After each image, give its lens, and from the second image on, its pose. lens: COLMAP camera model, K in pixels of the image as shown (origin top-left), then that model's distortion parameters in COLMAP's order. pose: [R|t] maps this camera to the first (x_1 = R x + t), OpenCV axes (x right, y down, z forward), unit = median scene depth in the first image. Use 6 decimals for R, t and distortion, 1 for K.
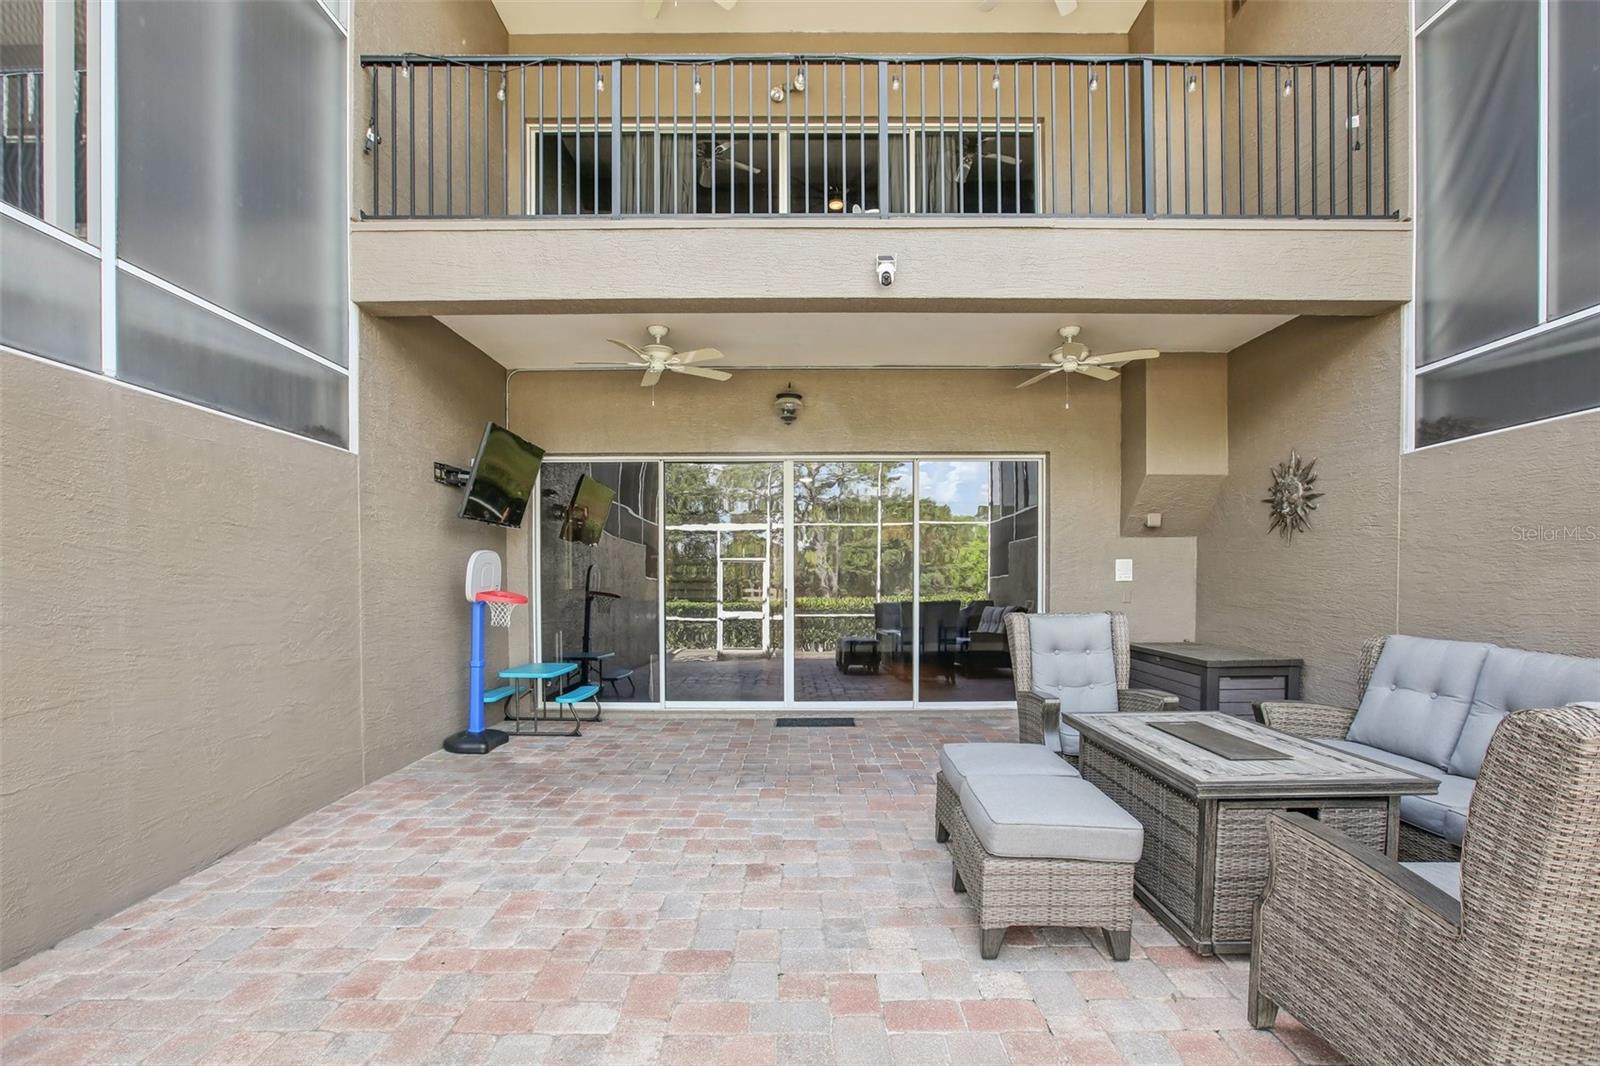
lens RADIAL K [[747.8, 0, 790.4], [0, 747.8, 604.5], [0, 0, 1]] dist [-0.048296, 0.016484]
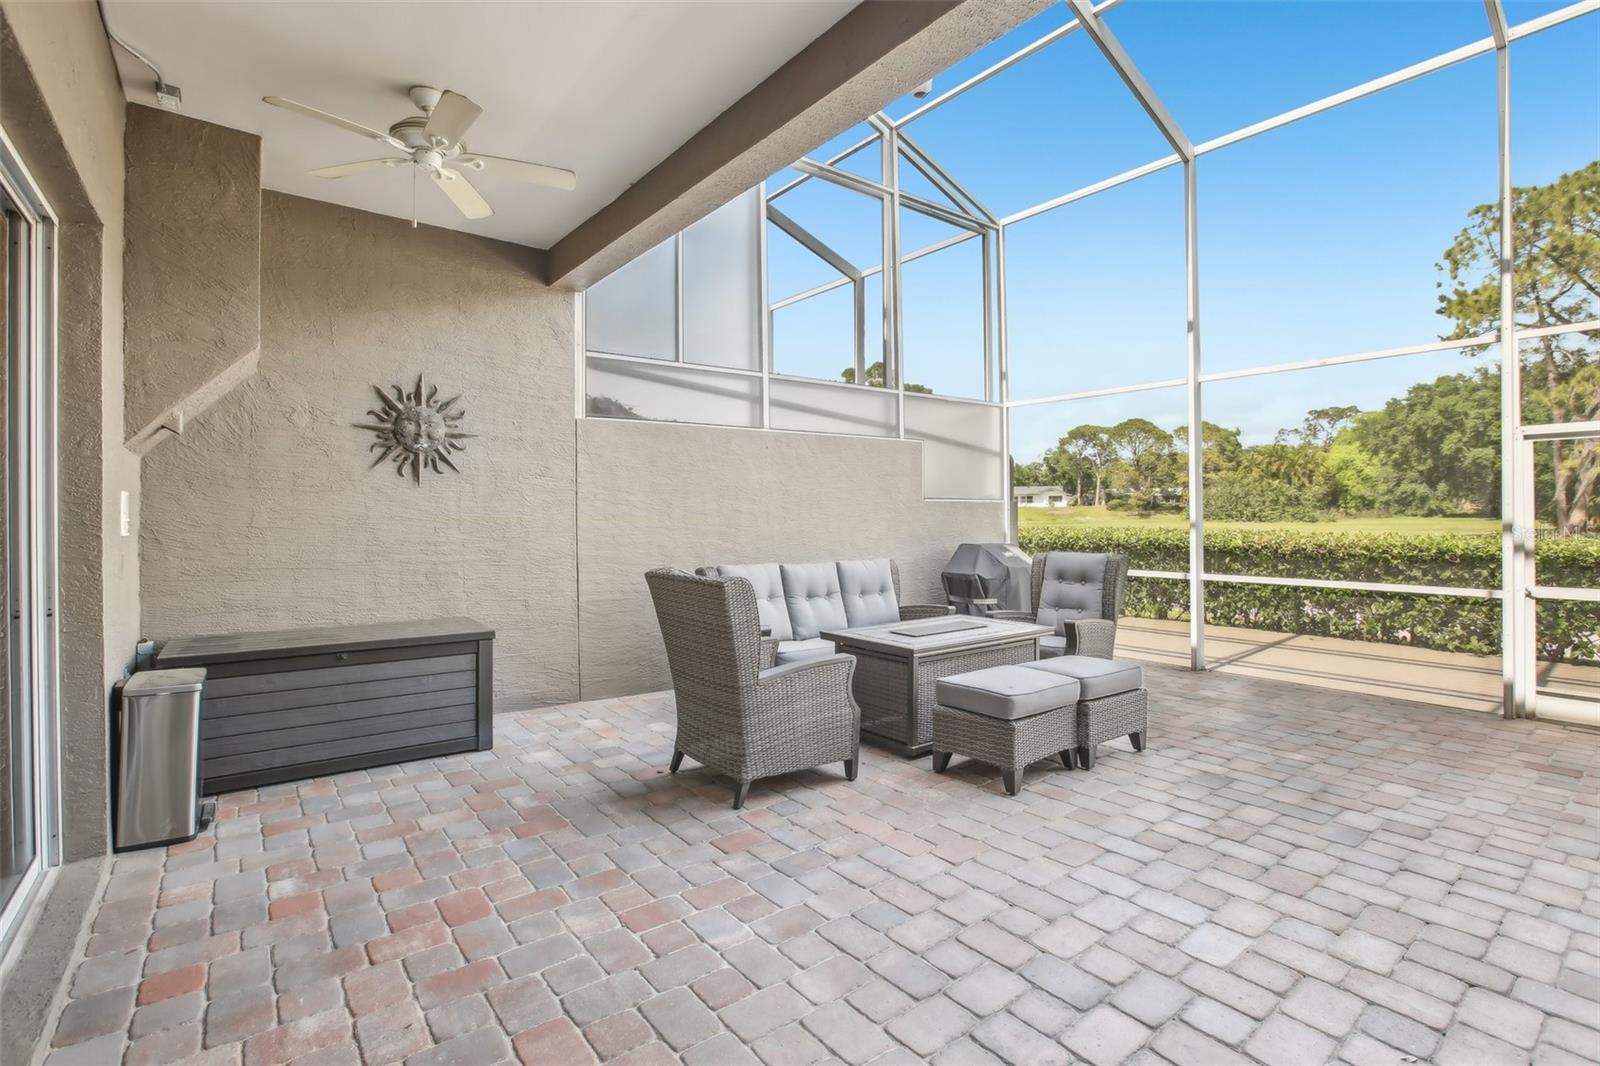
lens RADIAL K [[741.6, 0, 796.5], [0, 741.6, 509.1], [0, 0, 1]] dist [-0.045267, 0.017342]
pose [[-0.603976, 0.007461, 0.796968, -0.301871], [0.030076, 0.999457, 0.013436, -0.063983], [-0.796435, 0.032085, -0.603872, 1.392619]]
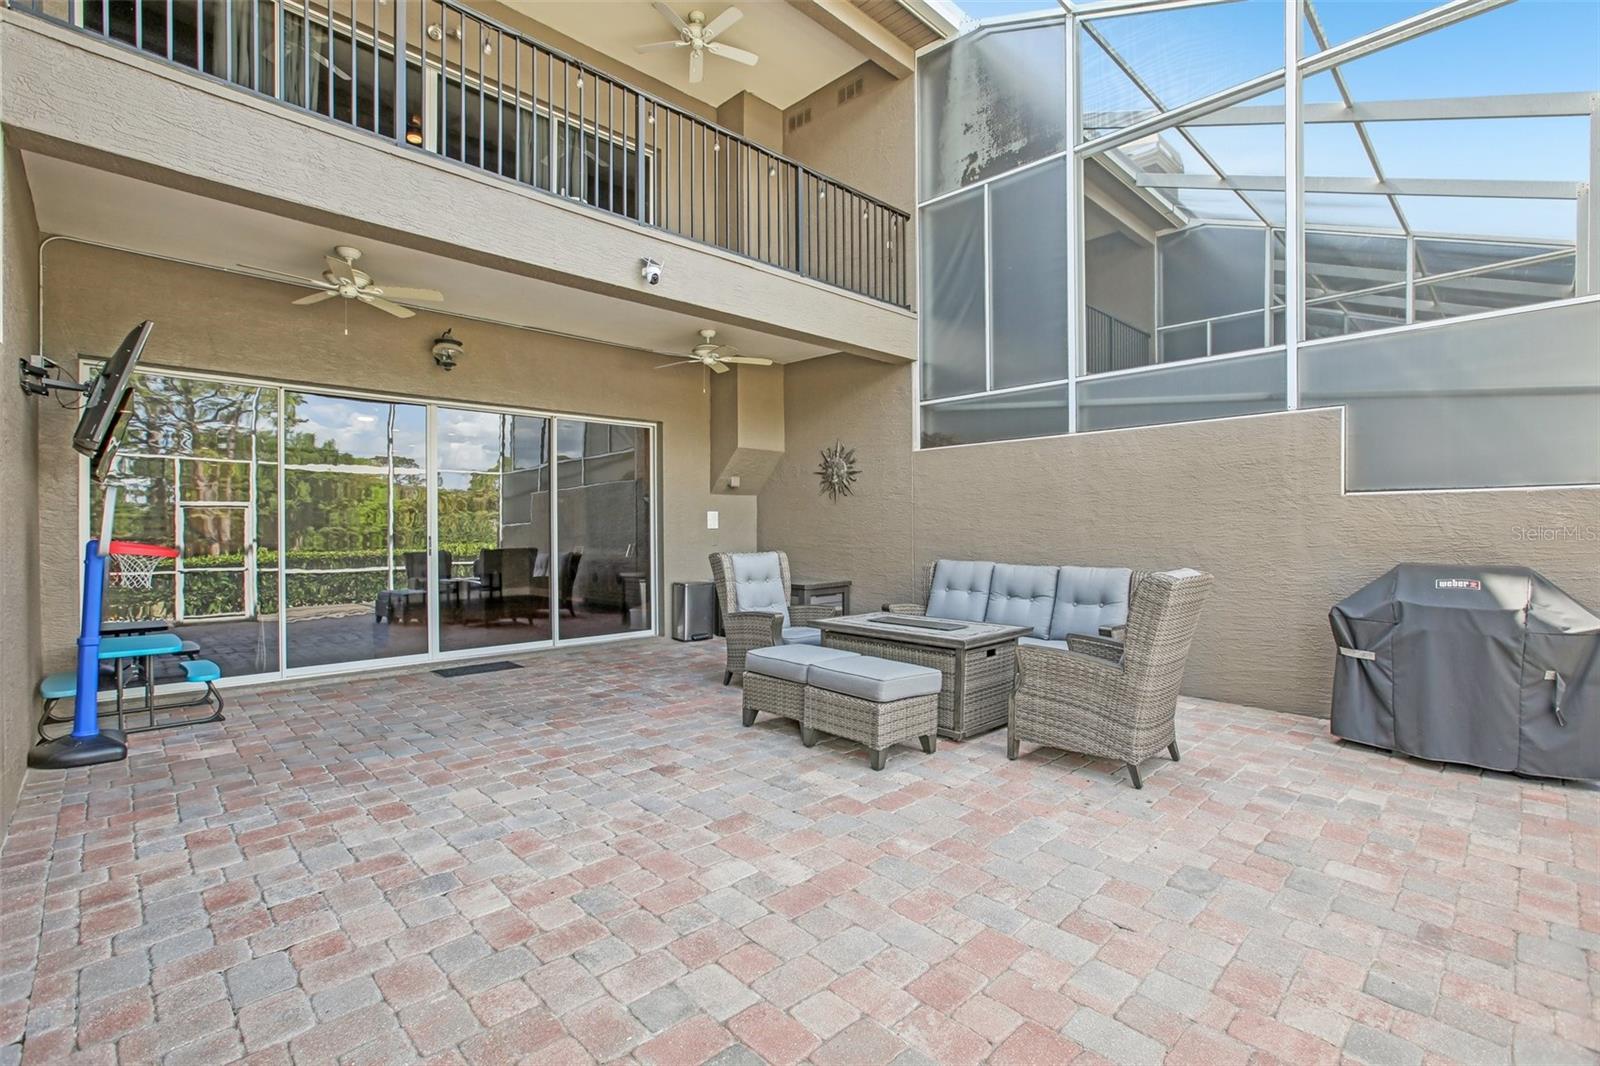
lens RADIAL K [[735.0, 0, 786.9], [0, 735.0, 530.0], [0, 0, 1]] dist [-0.044099, 0.015748]
pose [[0.717788, -0.002335, 0.696258, -0.514505], [0.023074, 0.999525, -0.020436, -0.000077], [-0.695880, 0.030734, 0.717501, 0.004301]]
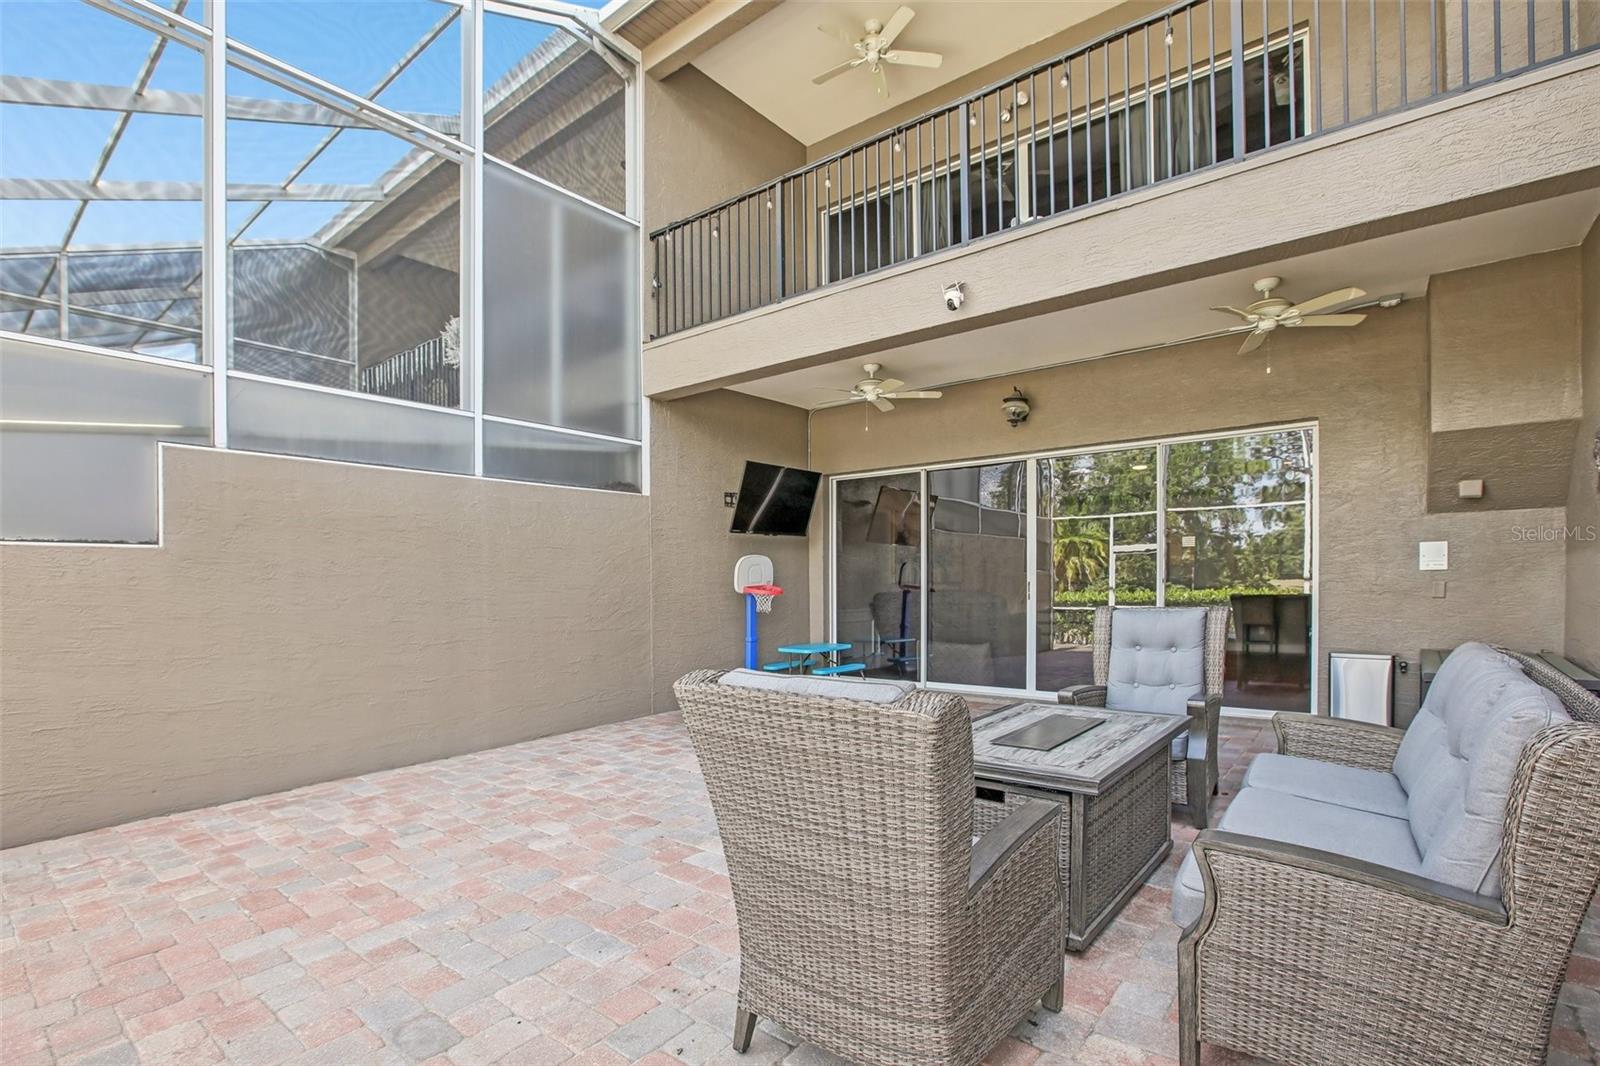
lens RADIAL K [[749.8, 0, 805.3], [0, 749.8, 599.6], [0, 0, 1]] dist [-0.069145, 0.034289]
pose [[0.783634, 0.009479, -0.621150, 0.615282], [-0.007762, 0.999955, 0.005467, 0.000046], [0.621174, 0.000537, 0.783672, -0.009194]]
